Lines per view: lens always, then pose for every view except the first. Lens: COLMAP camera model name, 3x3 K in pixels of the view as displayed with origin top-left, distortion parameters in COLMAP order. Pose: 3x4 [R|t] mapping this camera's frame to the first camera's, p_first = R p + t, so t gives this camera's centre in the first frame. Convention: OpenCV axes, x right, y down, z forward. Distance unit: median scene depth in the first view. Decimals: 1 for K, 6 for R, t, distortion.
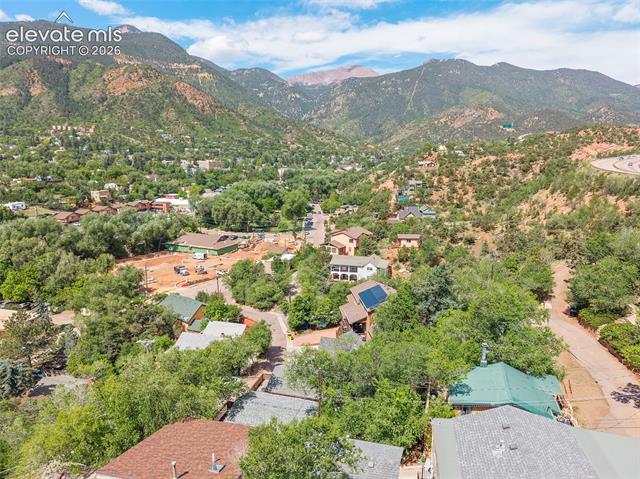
lens RADIAL K [[458.7, 0, 317.2], [0, 458.7, 240.0], [0, 0, 1]] dist [-0.001895, 0.001958]
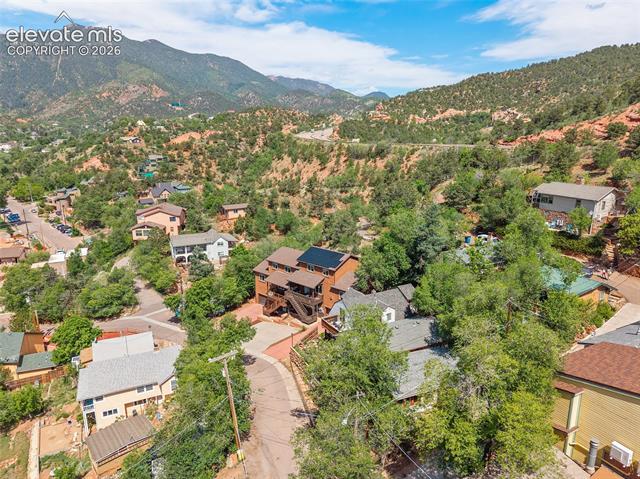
lens RADIAL K [[458.7, 0, 317.2], [0, 458.7, 240.0], [0, 0, 1]] dist [-0.001895, 0.001958]
pose [[0.711606, -0.147904, 0.686835, -0.123410], [0.123291, 0.988709, 0.085172, 0.000226], [-0.691677, 0.024072, 0.721806, 0.066734]]
